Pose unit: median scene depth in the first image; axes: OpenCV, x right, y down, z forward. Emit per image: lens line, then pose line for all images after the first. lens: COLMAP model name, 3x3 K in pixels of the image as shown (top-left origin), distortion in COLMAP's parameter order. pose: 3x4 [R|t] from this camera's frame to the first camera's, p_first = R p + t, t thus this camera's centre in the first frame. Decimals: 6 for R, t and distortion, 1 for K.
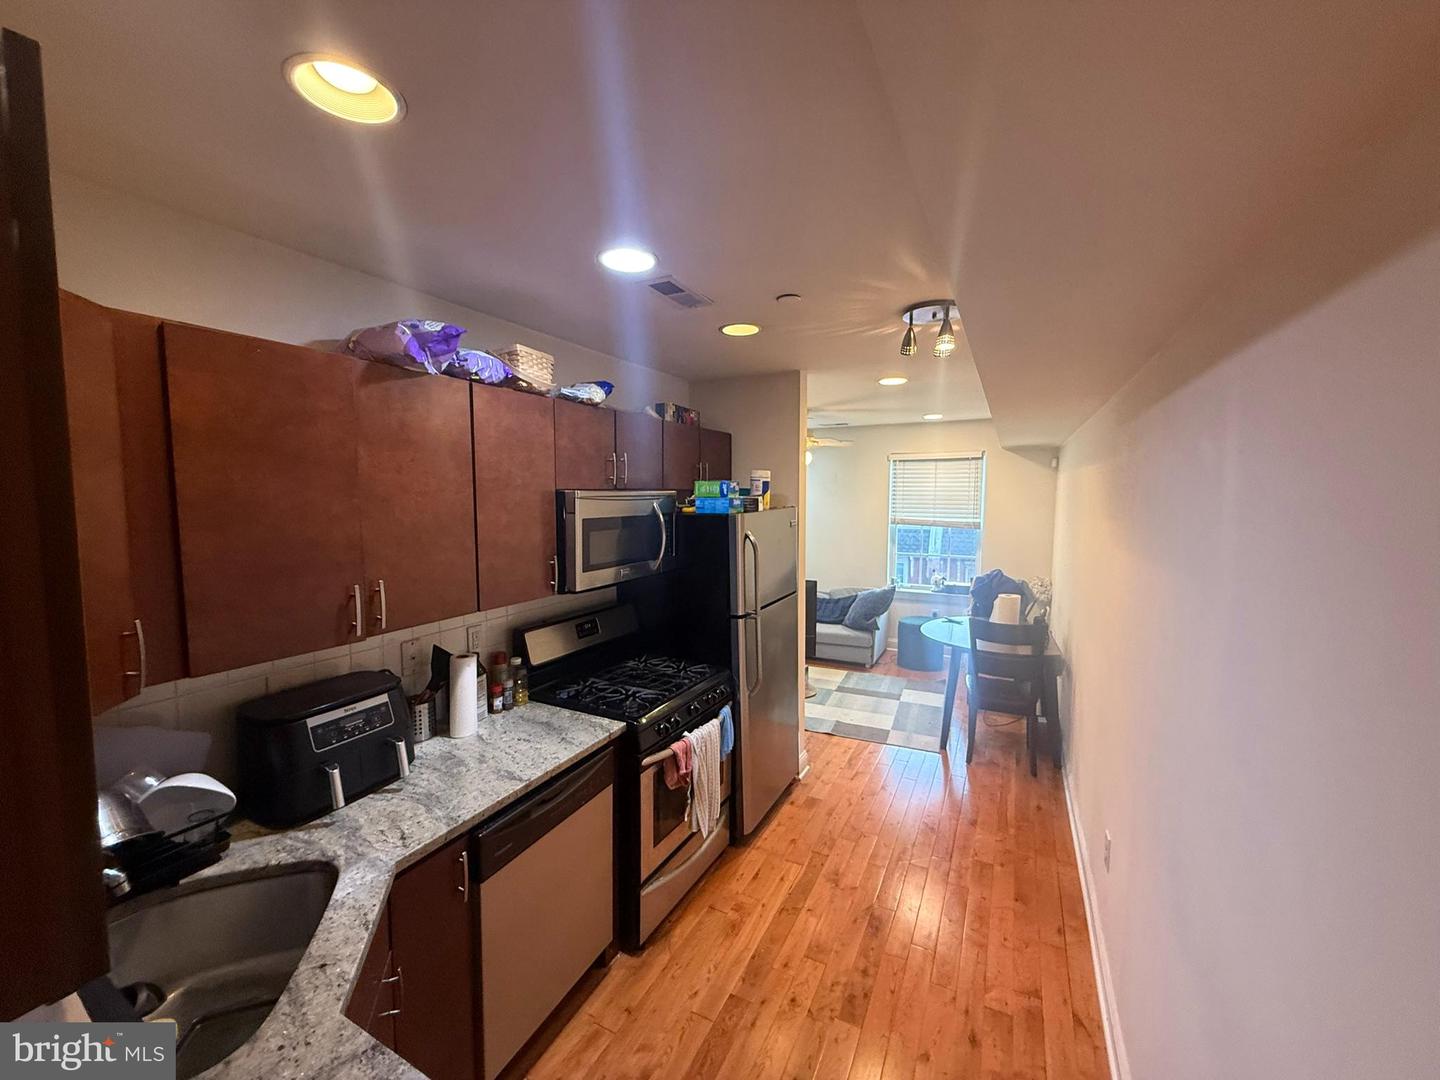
lens RADIAL K [[579.7, 0, 721.0], [0, 579.7, 538.8], [0, 0, 1]] dist [0.000826, -0.000602]
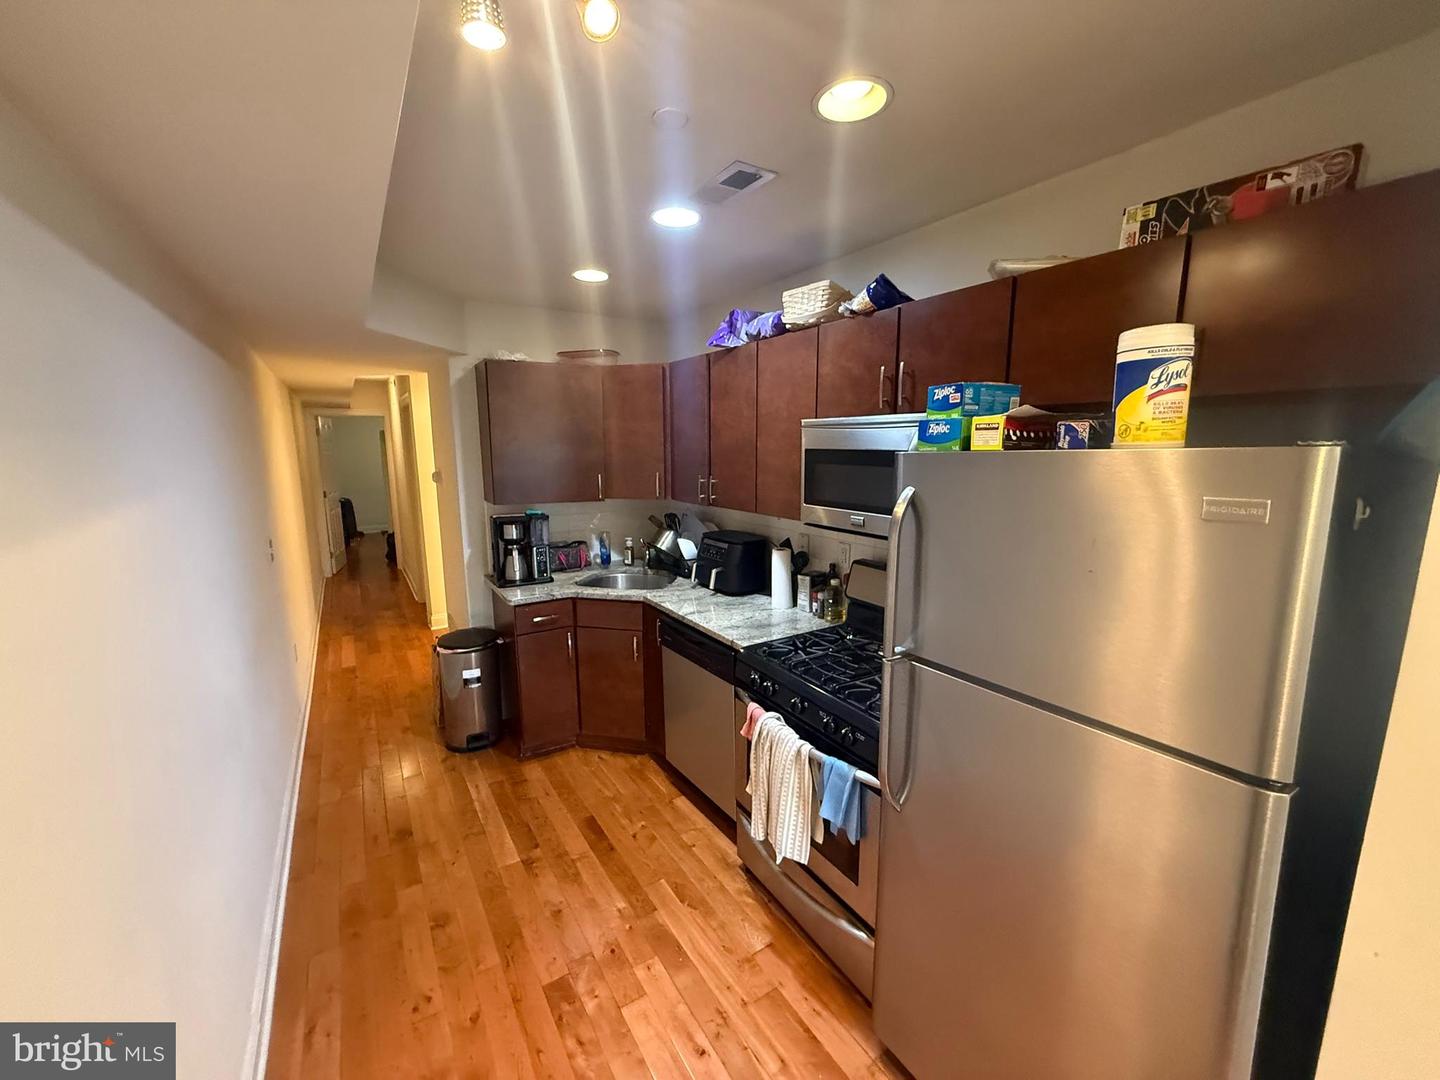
lens RADIAL K [[579.7, 0, 716.6], [0, 579.7, 542.4], [0, 0, 1]] dist [0.000826, -0.000602]
pose [[-0.510130, 0.145796, -0.847651, 0.738618], [-0.066165, 0.975956, 0.207683, -0.078959], [0.857549, 0.162030, -0.488218, 1.476788]]
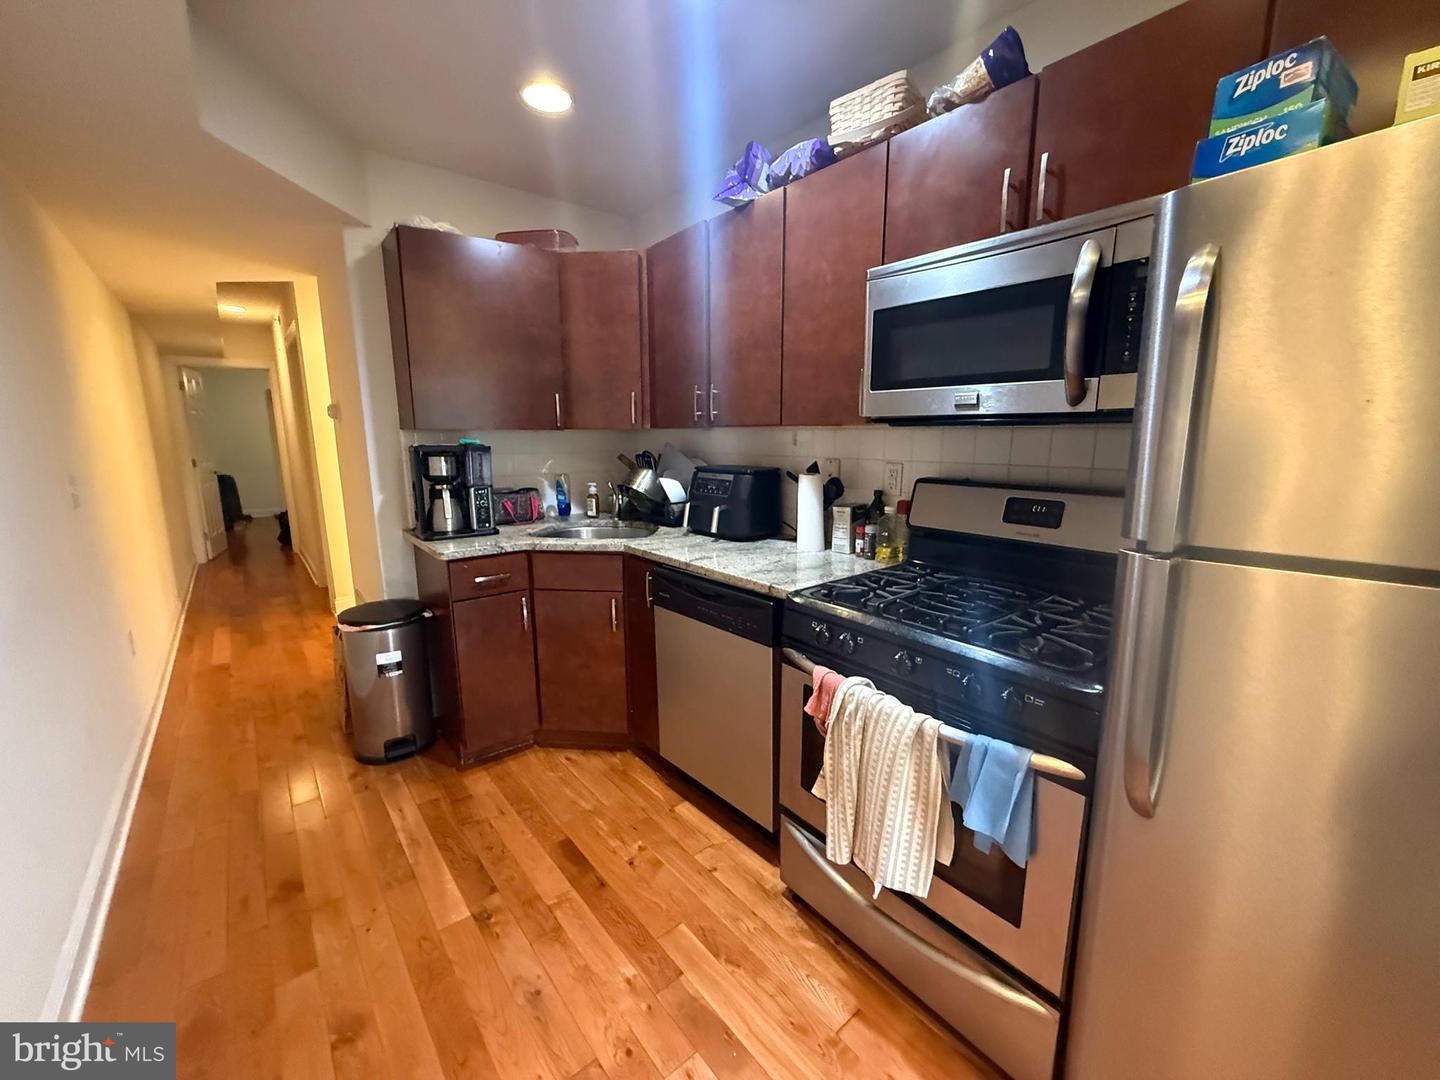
lens RADIAL K [[579.7, 0, 717.4], [0, 579.7, 541.3], [0, 0, 1]] dist [0.000826, -0.000602]
pose [[-0.401478, 0.167714, -0.900382, 0.549222], [-0.070224, 0.974560, 0.212843, 0.108390], [0.913173, 0.148680, -0.379487, 1.218087]]
